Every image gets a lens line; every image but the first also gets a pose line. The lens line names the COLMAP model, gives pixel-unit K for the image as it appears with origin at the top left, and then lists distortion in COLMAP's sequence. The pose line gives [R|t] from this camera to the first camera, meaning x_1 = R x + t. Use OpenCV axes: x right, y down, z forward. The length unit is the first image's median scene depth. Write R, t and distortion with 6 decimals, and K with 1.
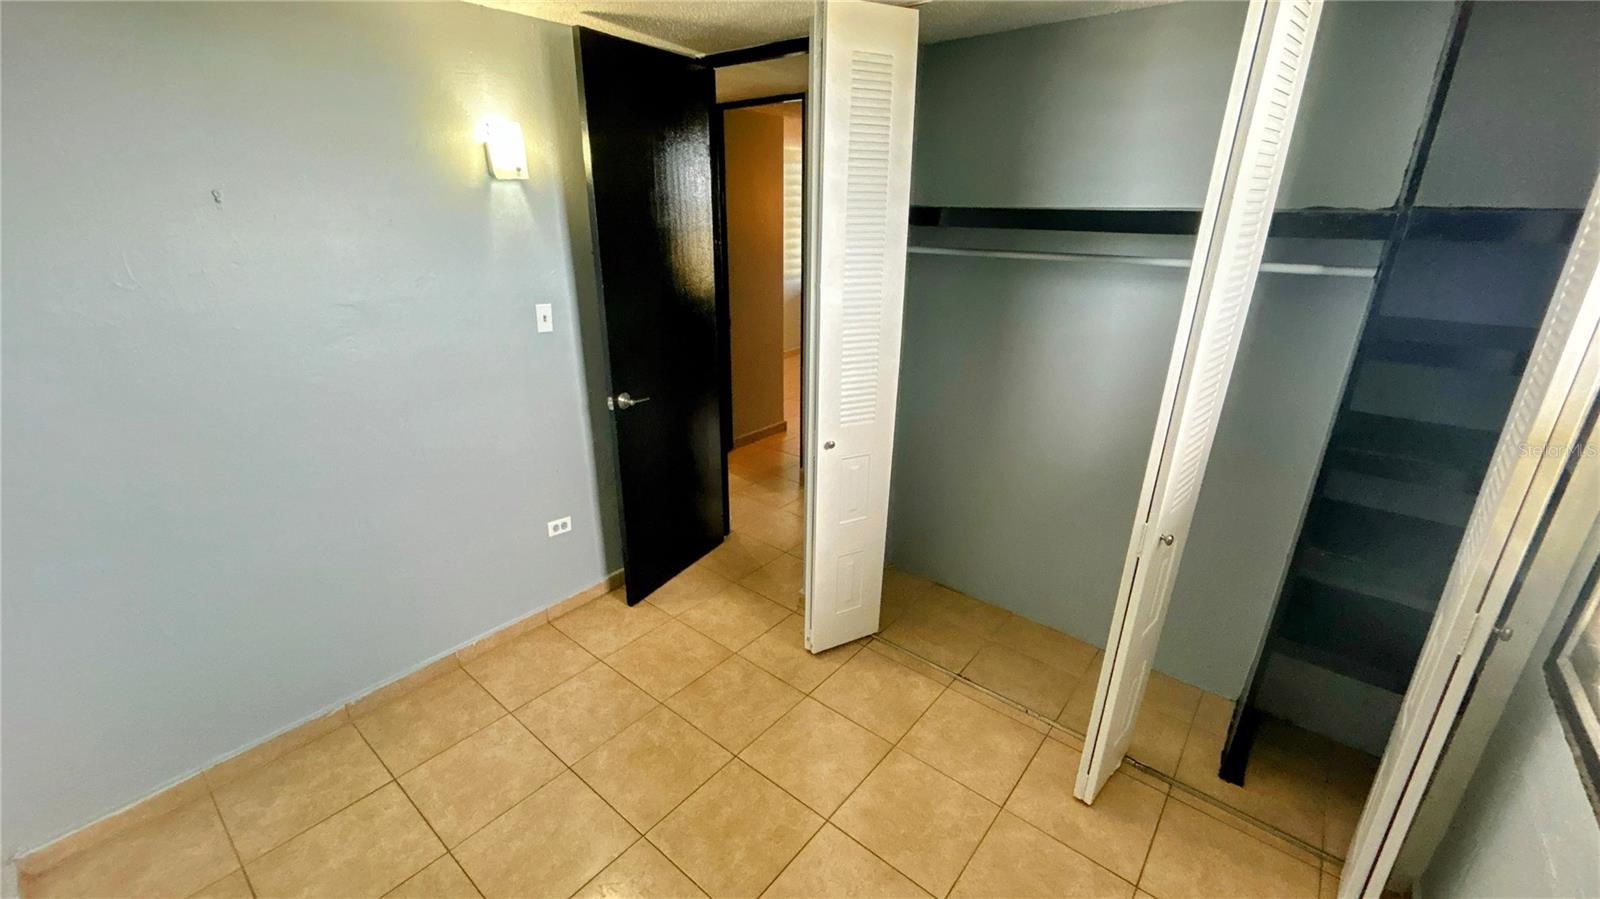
lens RADIAL K [[650.4, 0, 797.1], [0, 650.4, 446.7], [0, 0, 1]] dist [-0.000721, 0.000579]
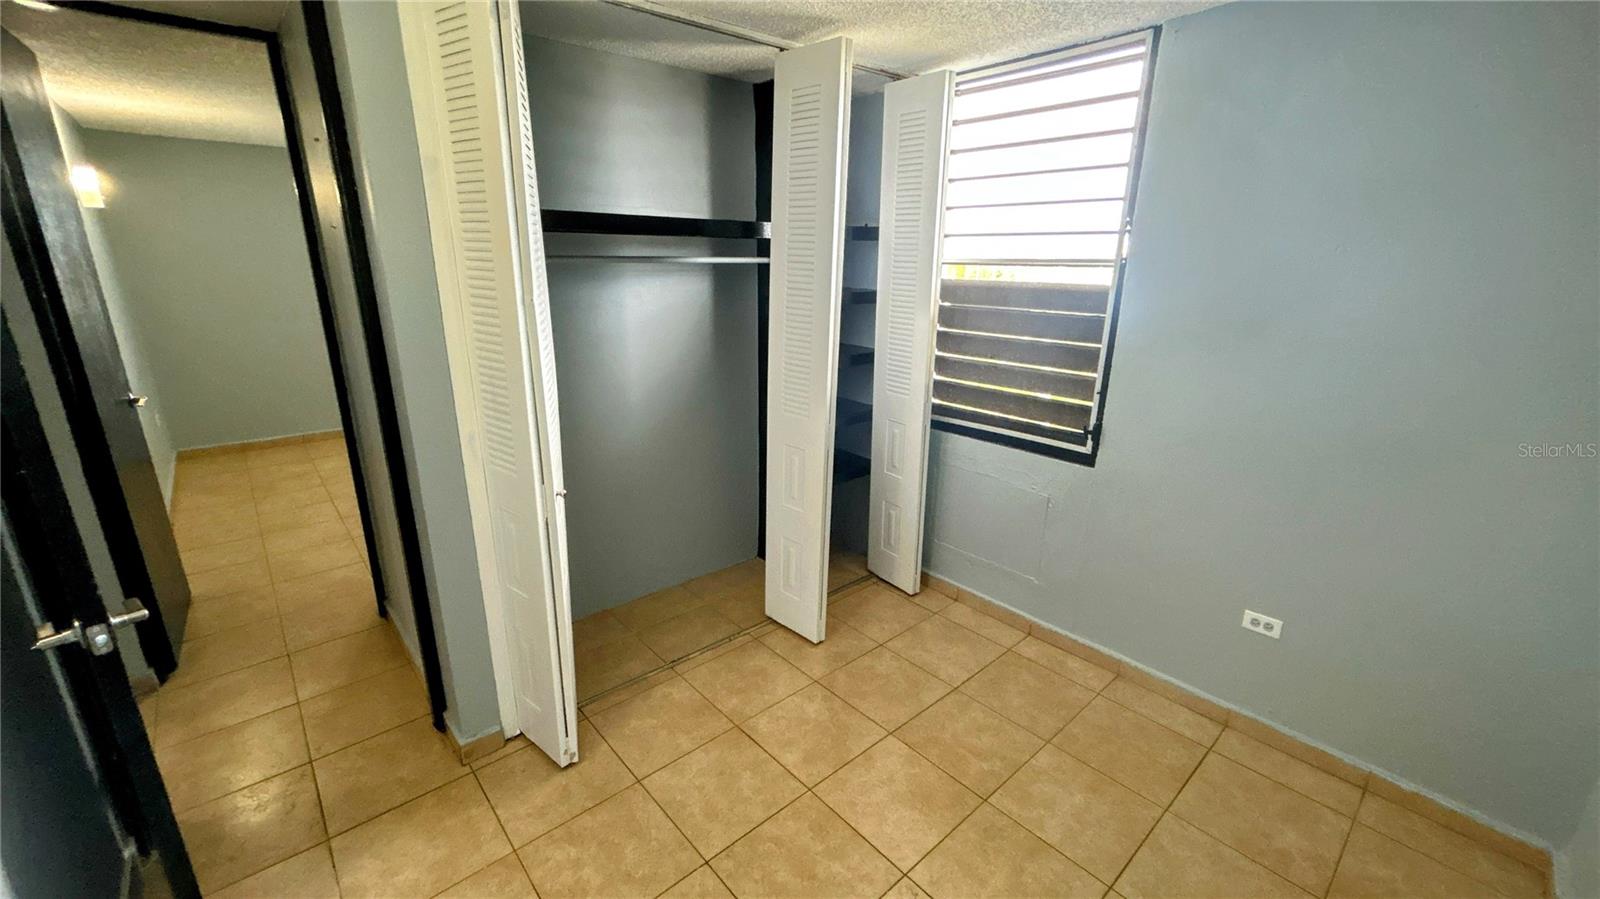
lens RADIAL K [[650.4, 0, 797.1], [0, 650.4, 446.7], [0, 0, 1]] dist [-0.000721, 0.000579]
pose [[0.164731, -0.302015, 0.938963, -0.659209], [0.326778, 0.914916, 0.236950, -0.162944], [-0.930634, 0.267799, 0.249407, 0.510416]]
